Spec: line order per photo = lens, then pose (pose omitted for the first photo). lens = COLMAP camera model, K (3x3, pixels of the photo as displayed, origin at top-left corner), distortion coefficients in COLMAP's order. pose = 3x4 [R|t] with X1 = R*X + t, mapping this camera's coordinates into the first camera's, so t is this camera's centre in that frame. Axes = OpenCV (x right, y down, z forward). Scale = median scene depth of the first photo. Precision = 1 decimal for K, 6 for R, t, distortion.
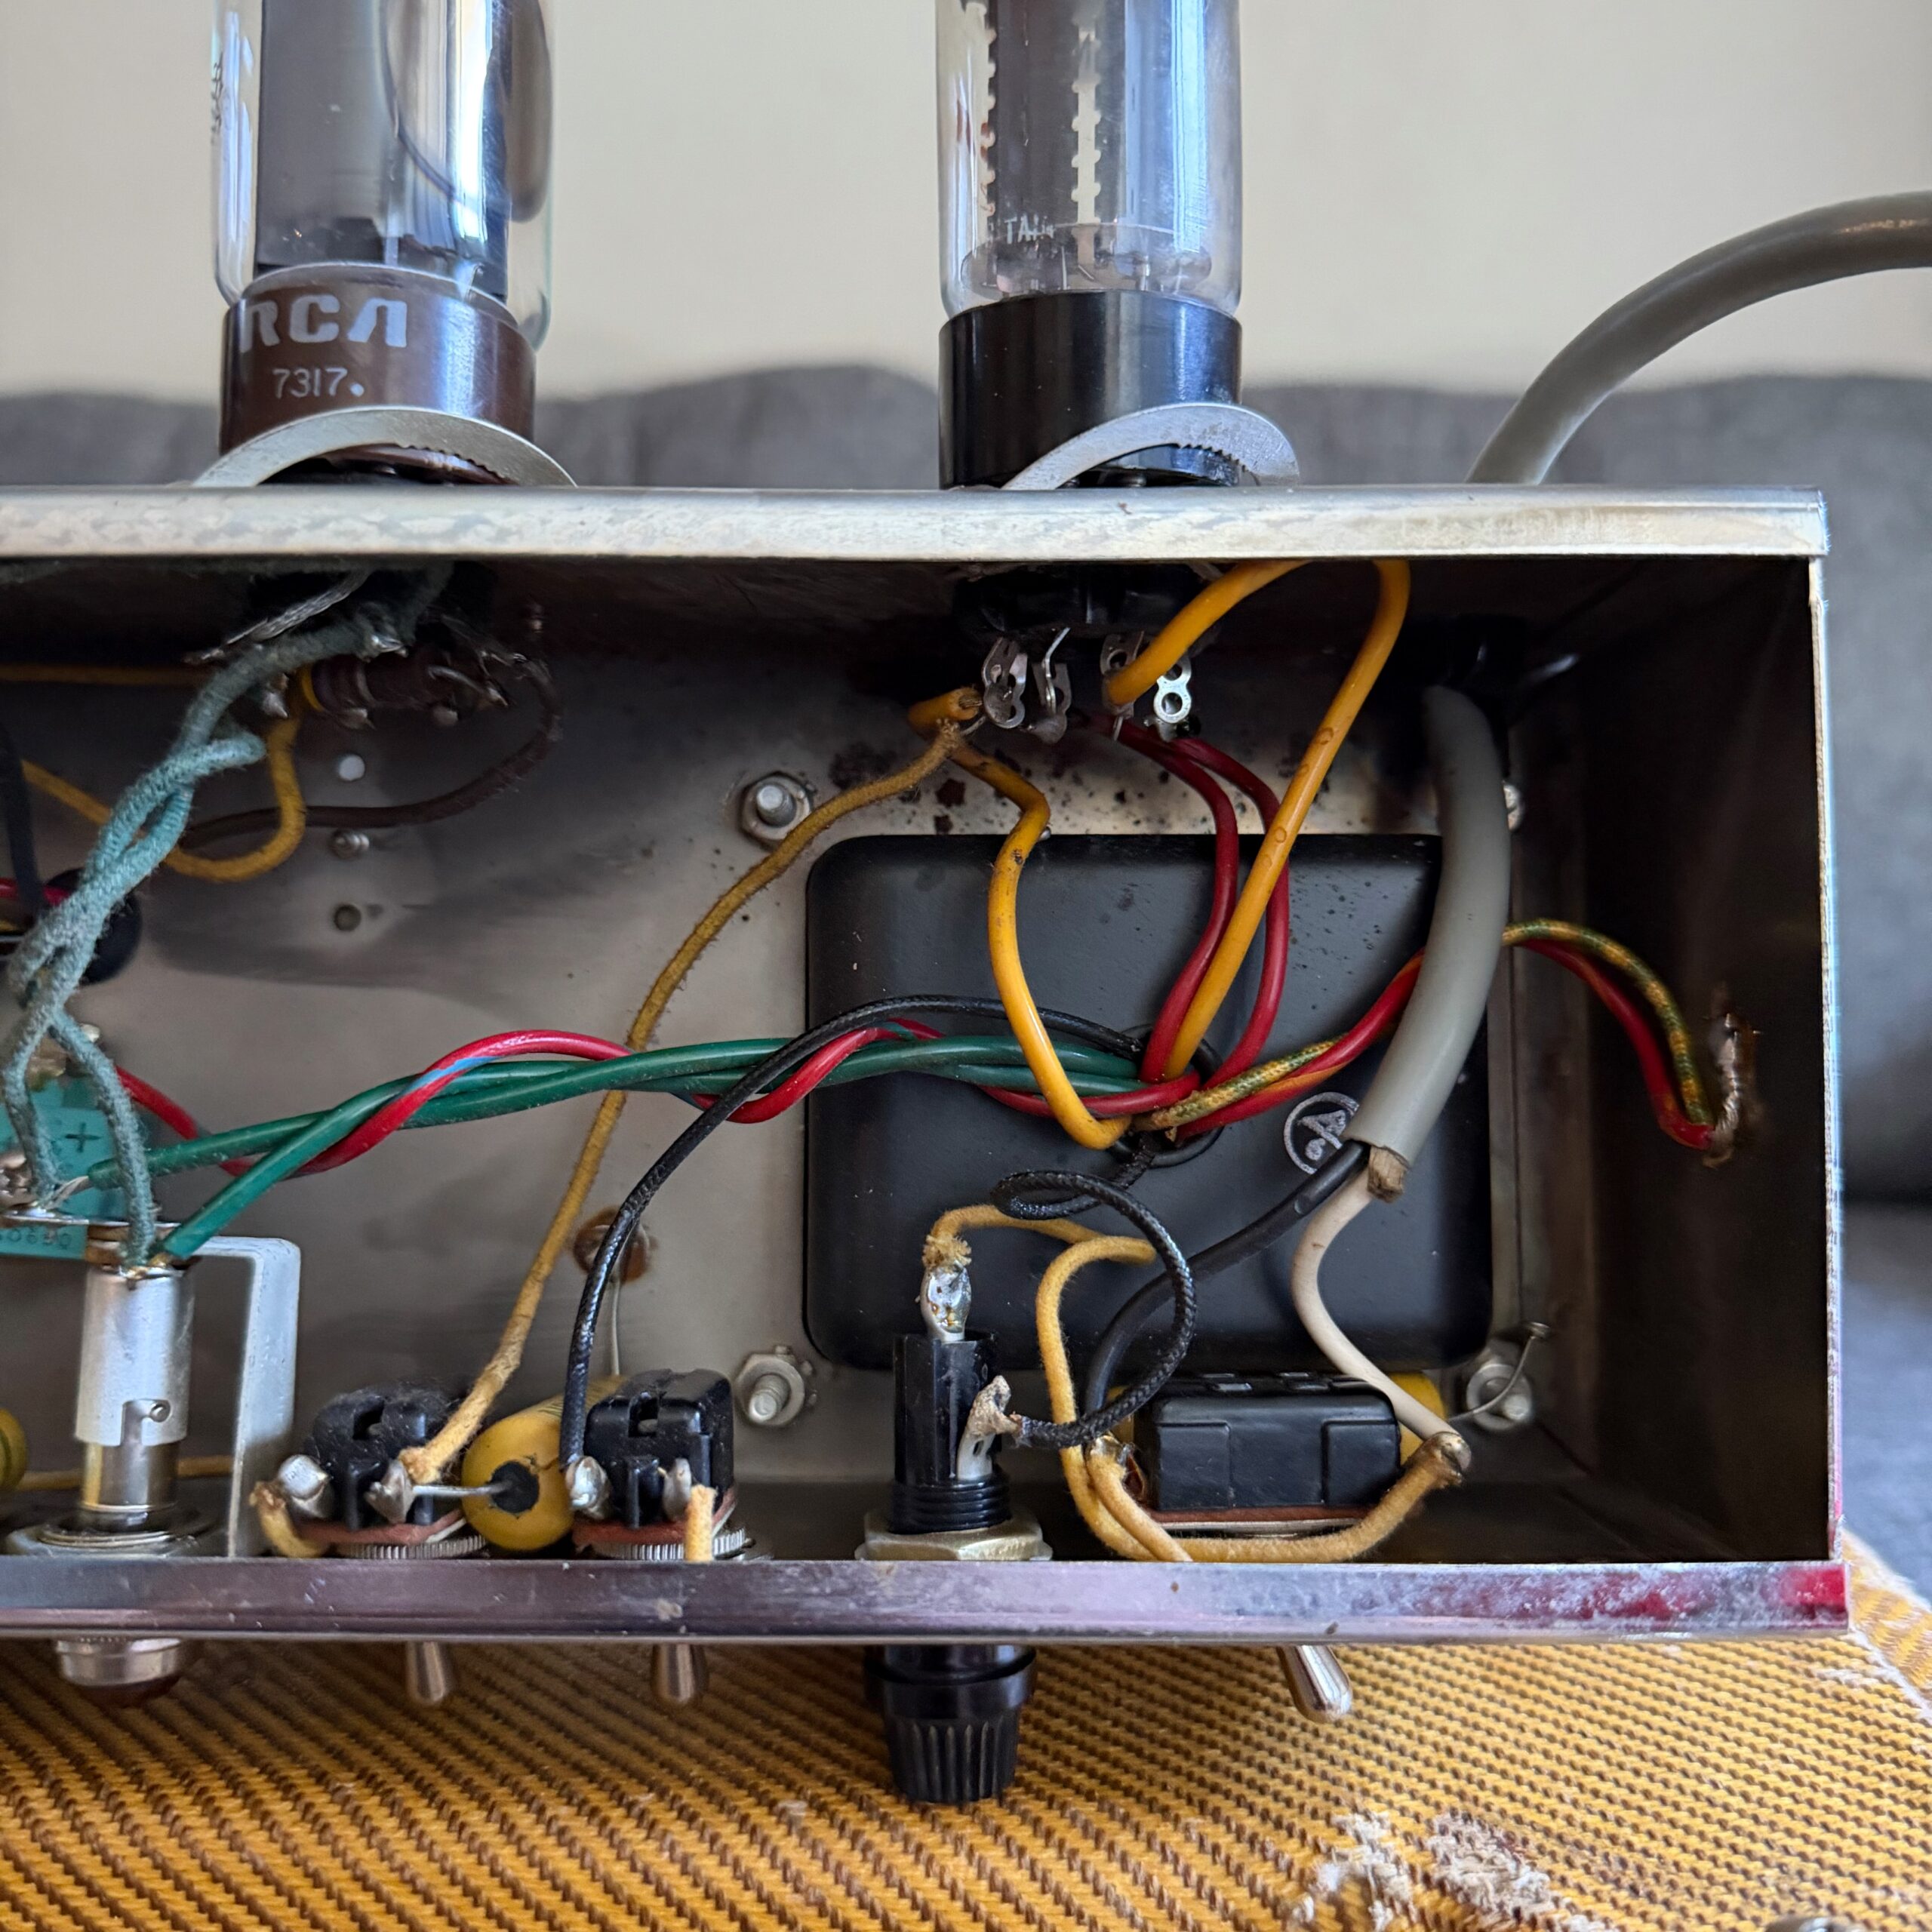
lens RADIAL K [[1857.1, 0, 978.7], [0, 1857.1, 964.8], [0, 0, 1]] dist [-0.039276, 0.000000]
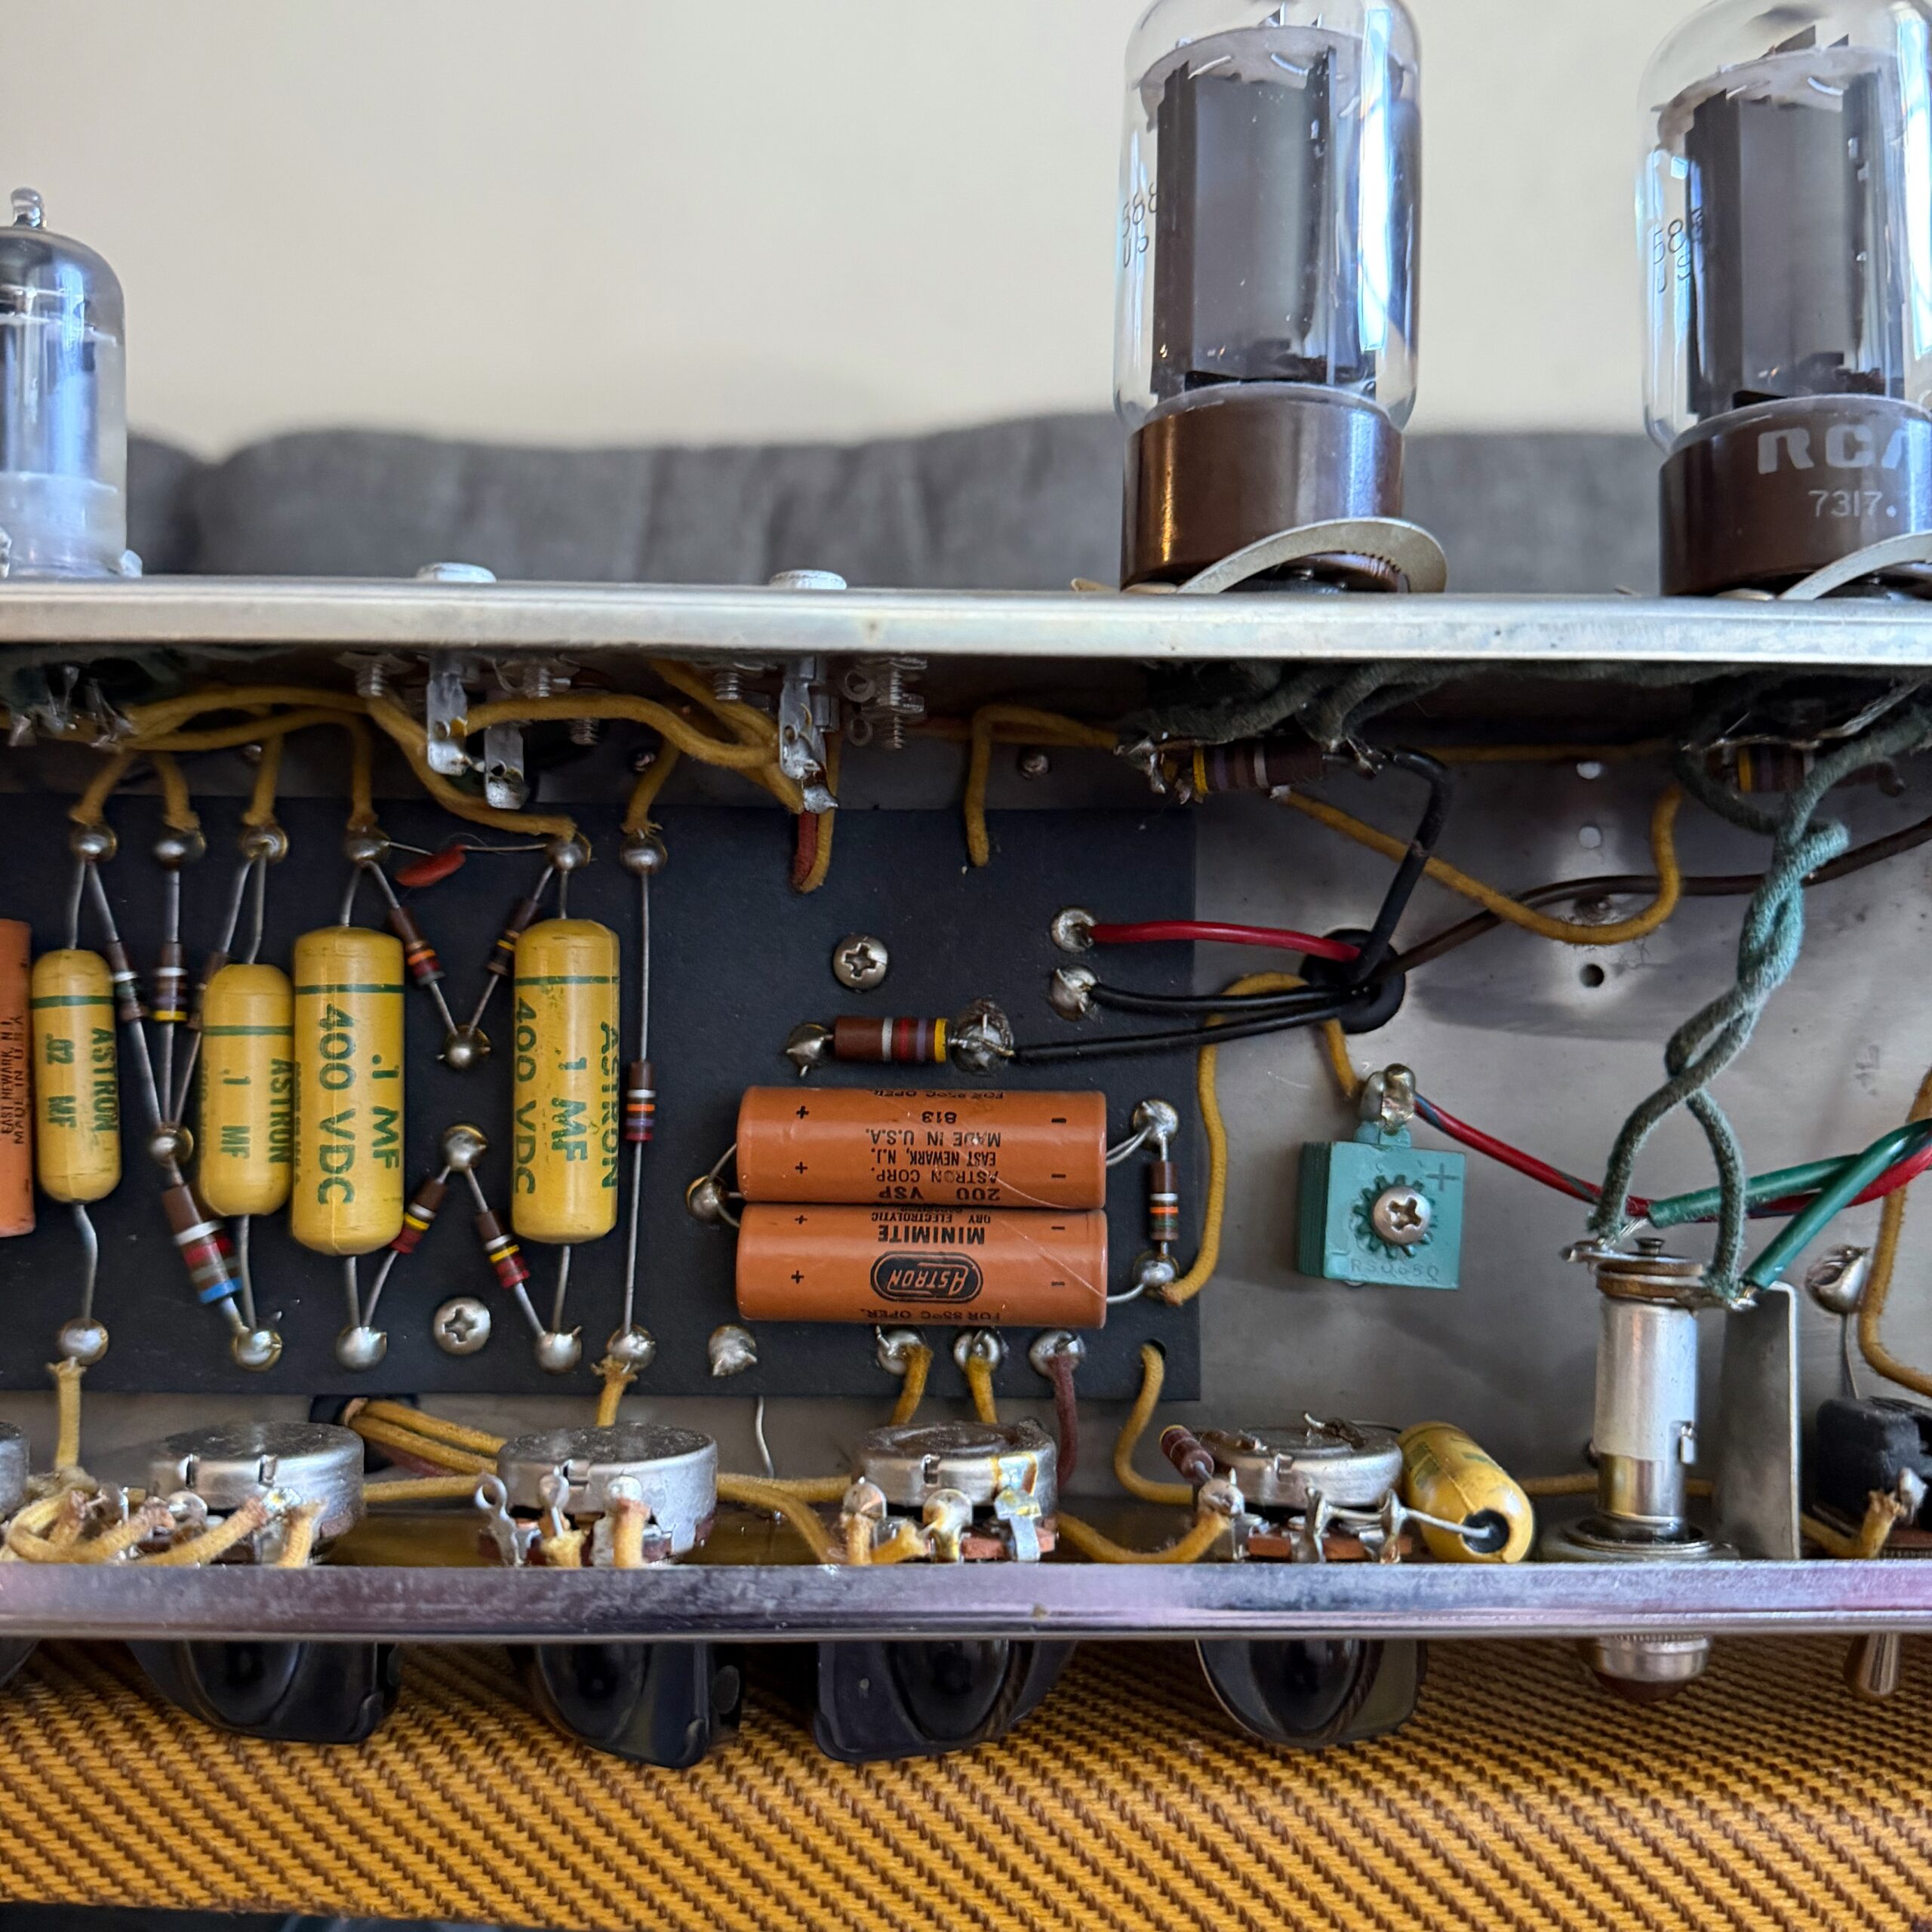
lens RADIAL K [[1857.1, 0, 949.3], [0, 1857.1, 967.5], [0, 0, 1]] dist [-0.039276, 0.000000]
pose [[0.999628, 0.003162, -0.027105, -0.870761], [-0.003474, 0.999928, -0.011447, -0.021297], [0.027067, 0.011537, 0.999567, -0.119717]]
